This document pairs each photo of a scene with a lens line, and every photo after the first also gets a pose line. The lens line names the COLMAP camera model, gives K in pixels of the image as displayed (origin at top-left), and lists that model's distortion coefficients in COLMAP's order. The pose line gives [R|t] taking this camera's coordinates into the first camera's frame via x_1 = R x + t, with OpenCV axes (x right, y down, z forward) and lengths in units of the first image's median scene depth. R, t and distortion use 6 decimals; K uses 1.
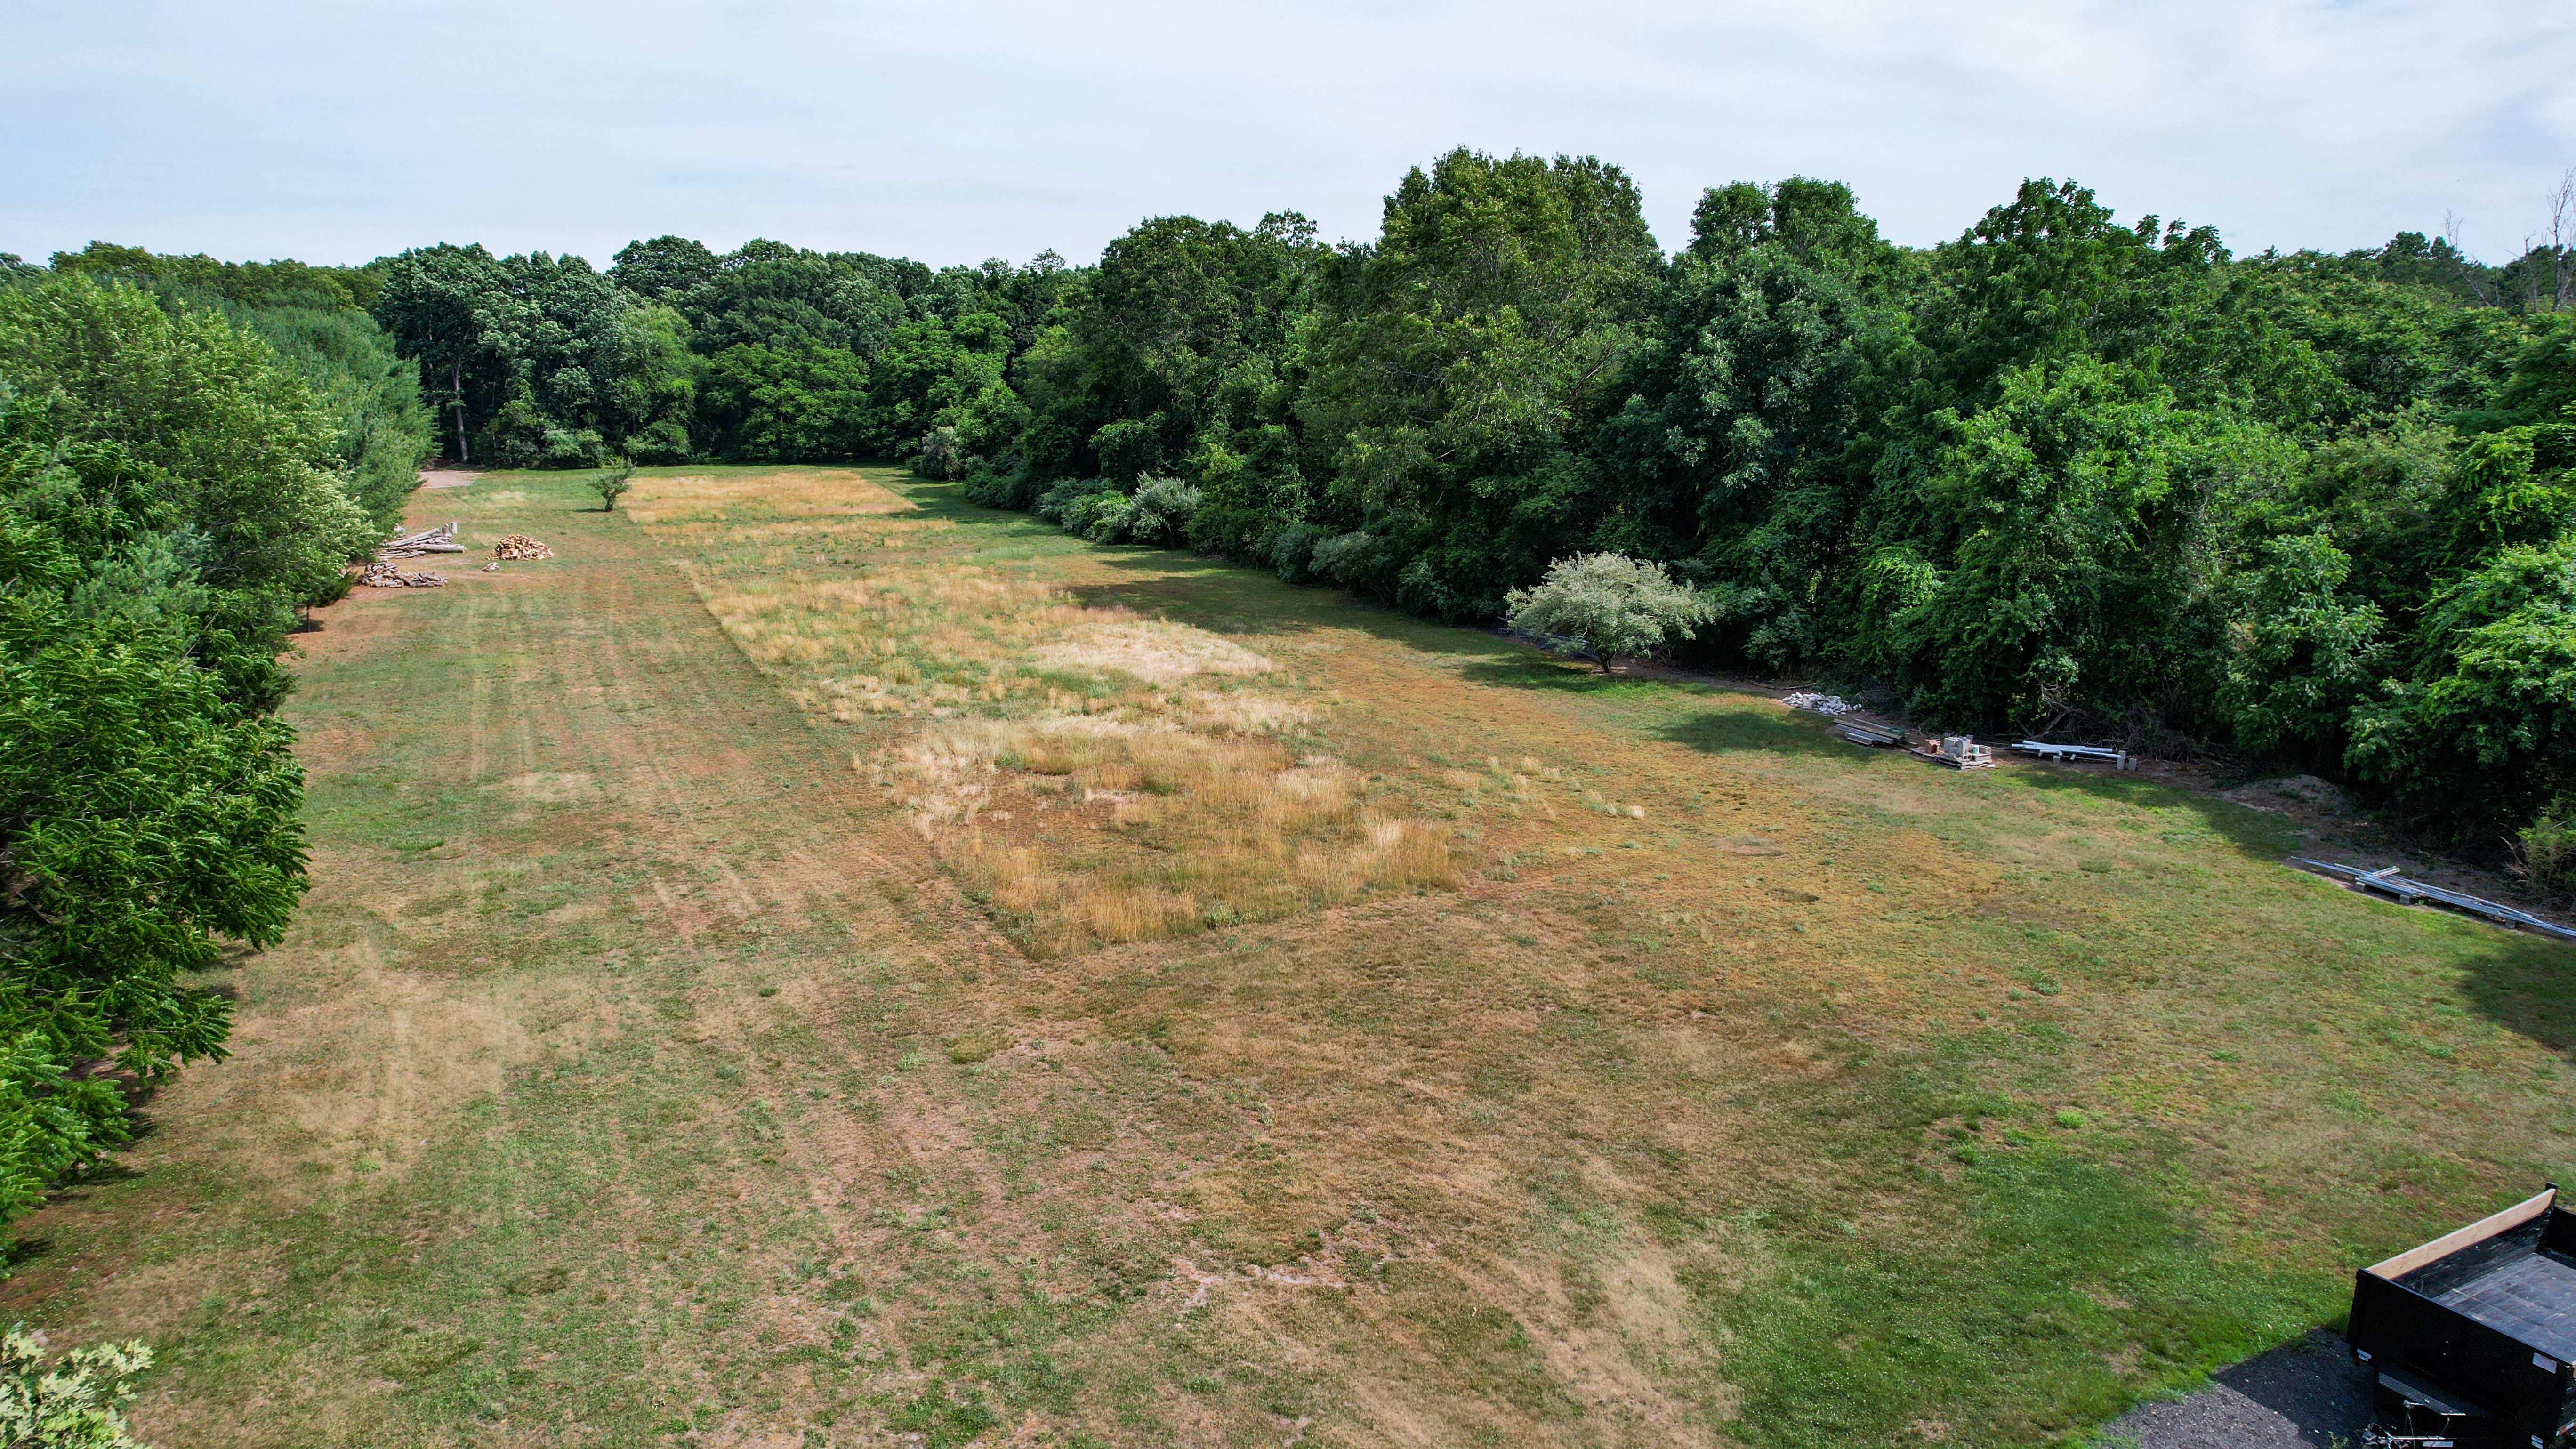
lens RADIAL K [[1648.0, 0, 1288.0], [0, 1648.0, 724.5], [0, 0, 1]] dist [-0.077668, 0.070295]
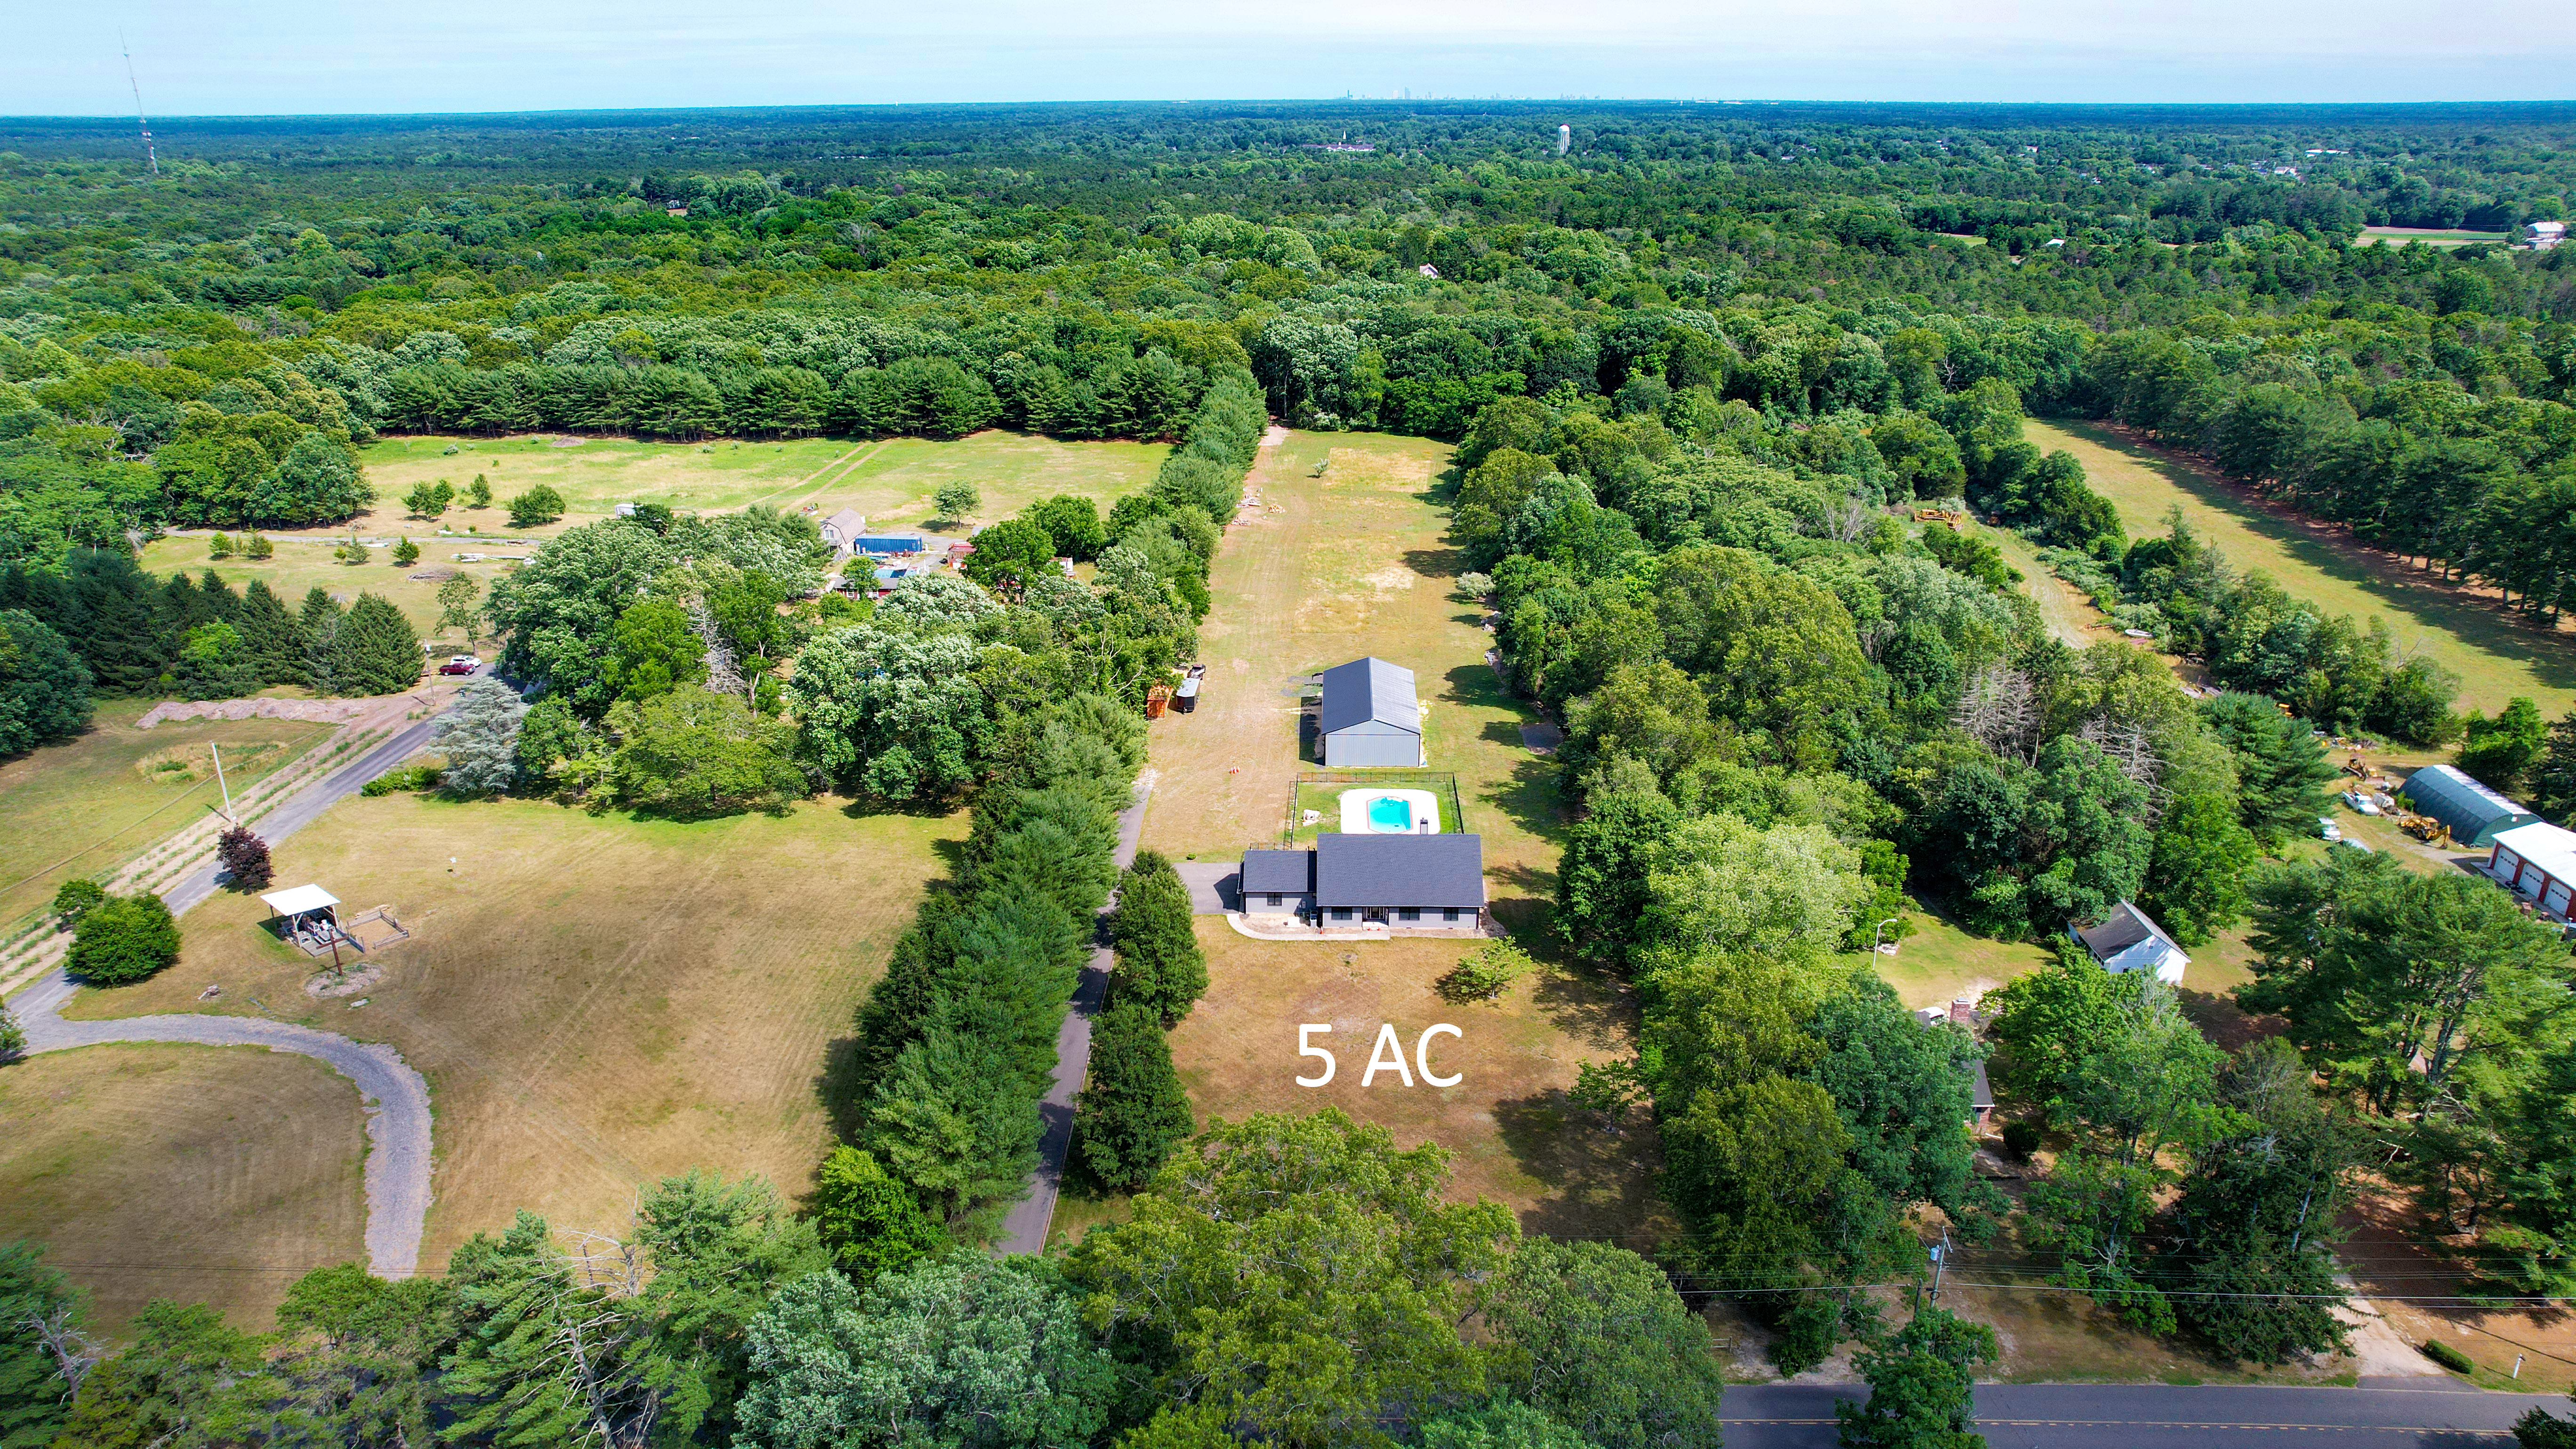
lens RADIAL K [[1648.0, 0, 1288.0], [0, 1648.0, 724.5], [0, 0, 1]] dist [-0.077668, 0.070295]
pose [[0.873763, 0.178102, -0.452568, 0.621837], [-0.116401, 0.980073, 0.160960, -0.122112], [0.472217, -0.087961, 0.877083, -1.064071]]
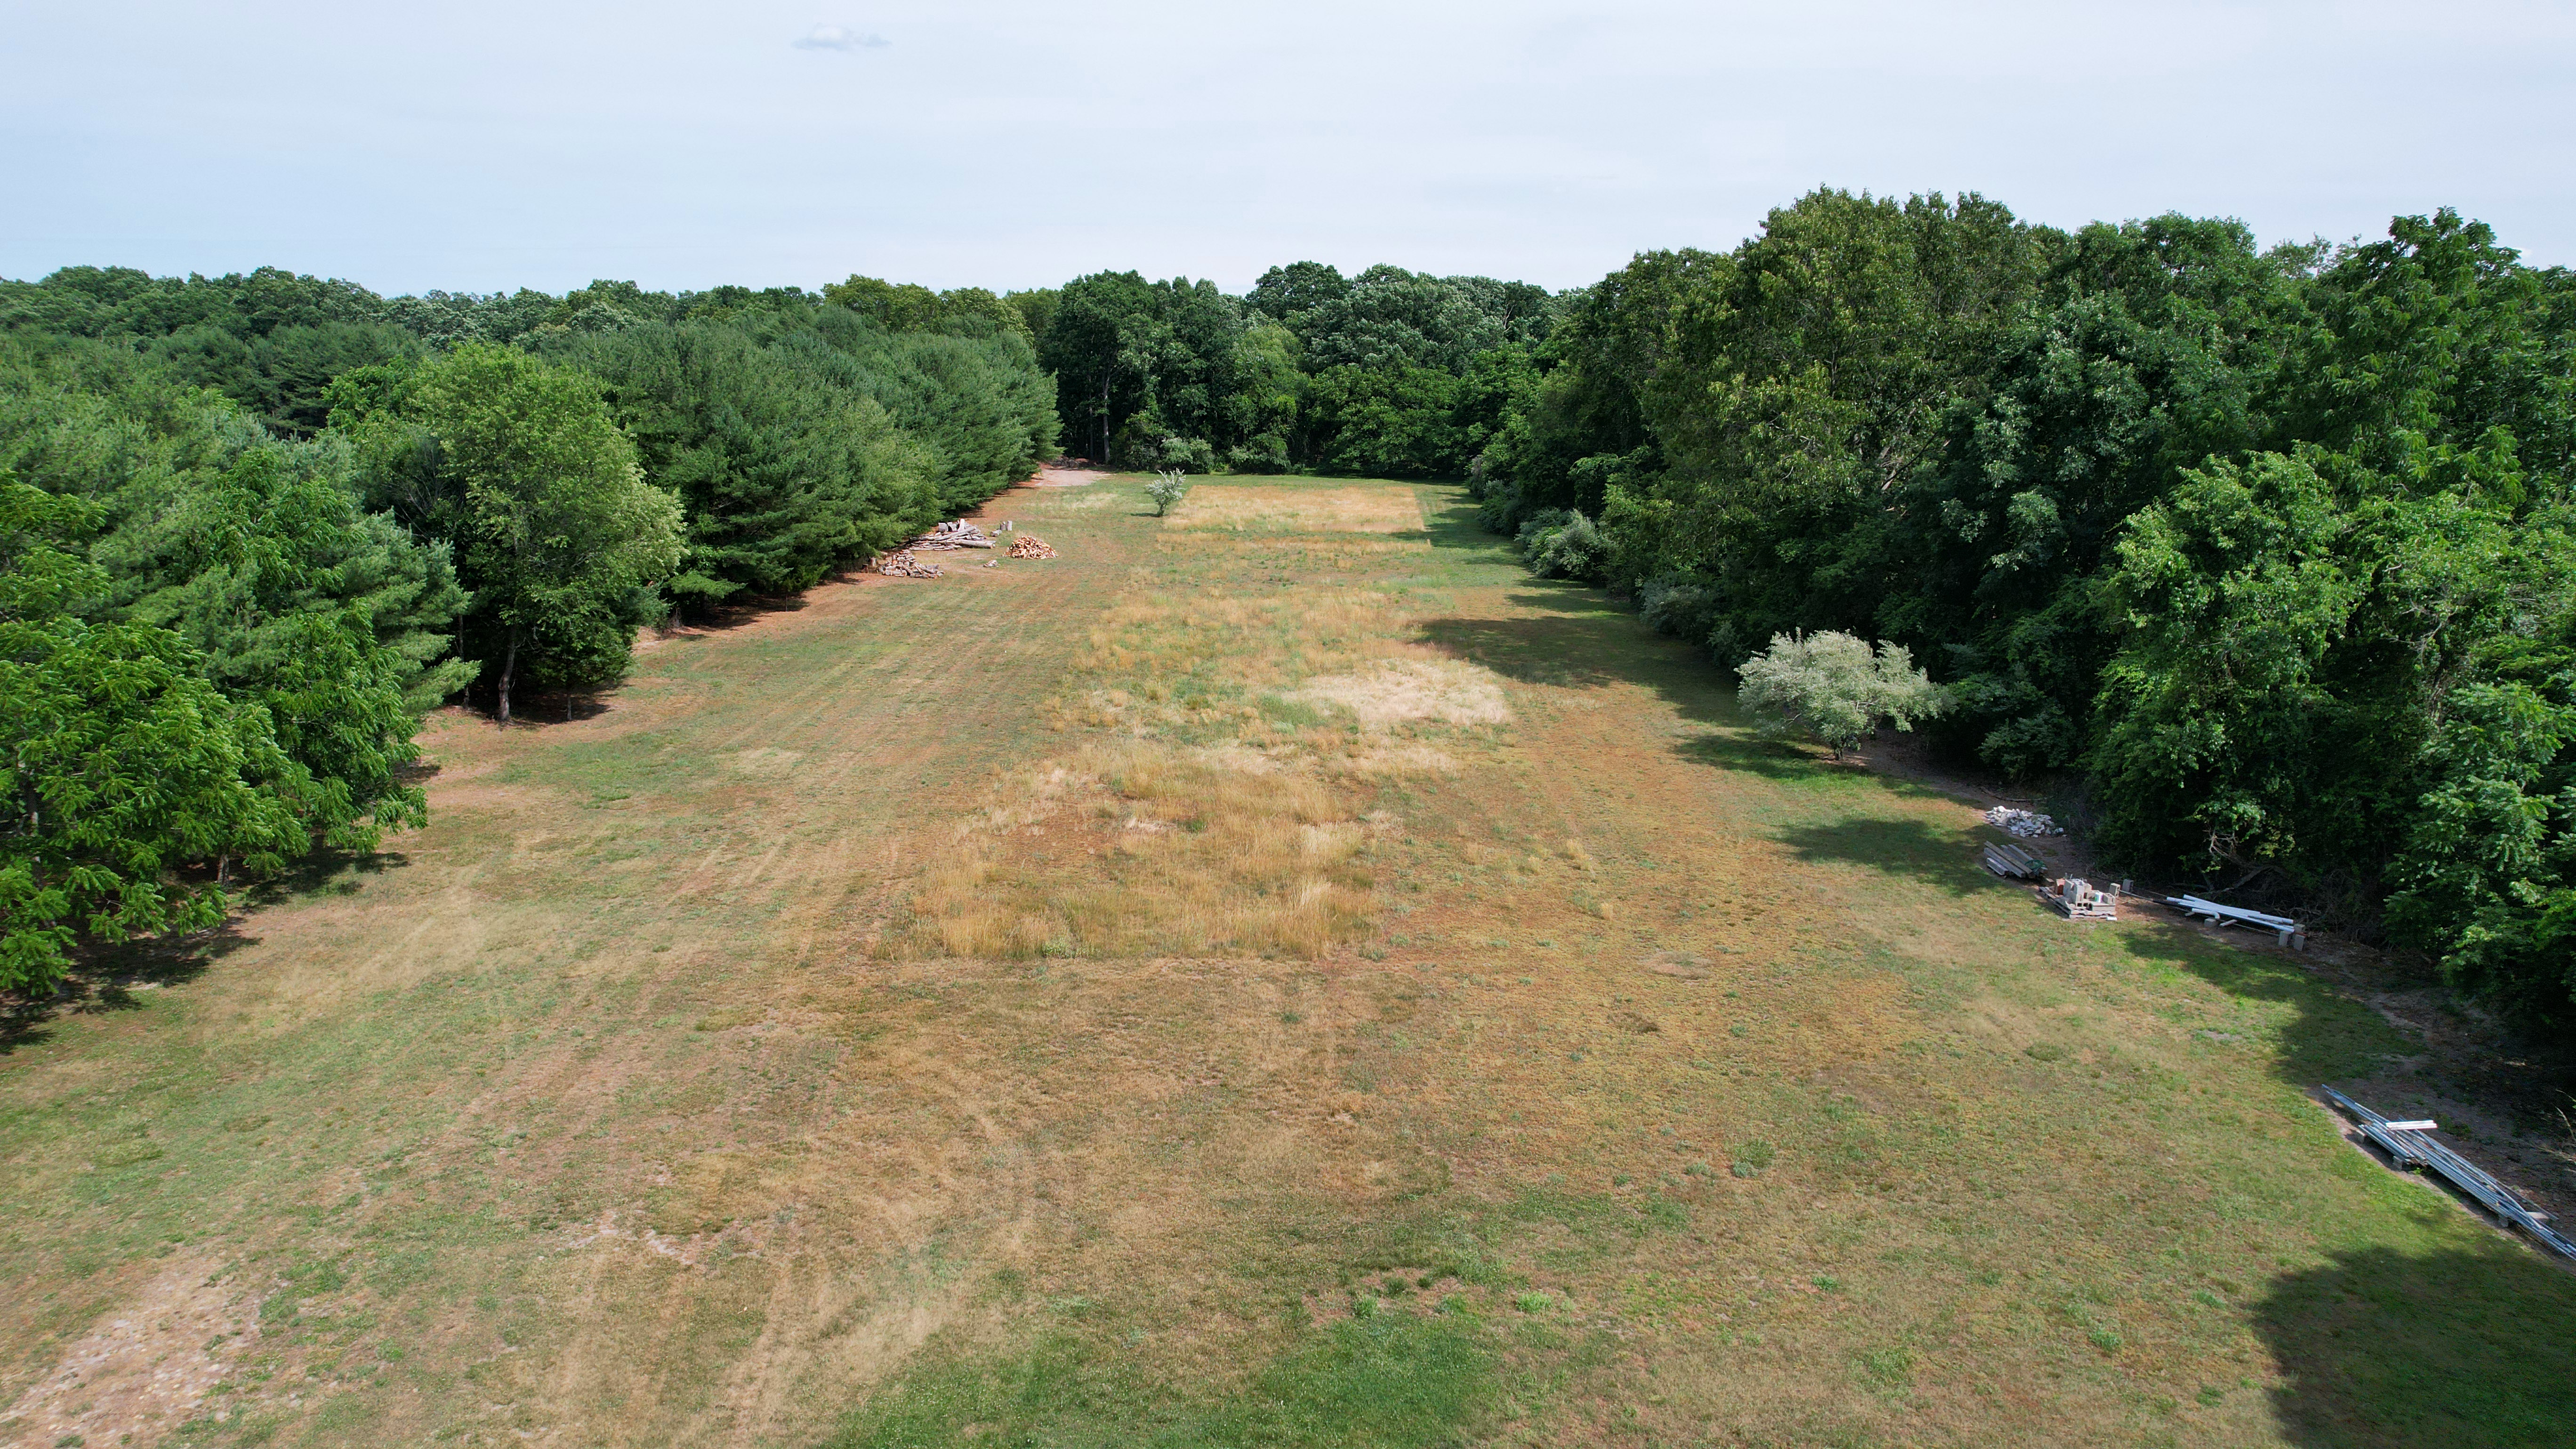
lens RADIAL K [[1648.0, 0, 1288.0], [0, 1648.0, 724.5], [0, 0, 1]] dist [-0.077668, 0.070295]
pose [[0.906443, 0.098521, -0.410676, 0.103257], [-0.100923, 0.994767, 0.015887, -0.012518], [0.410092, 0.027046, 0.911643, 0.011975]]
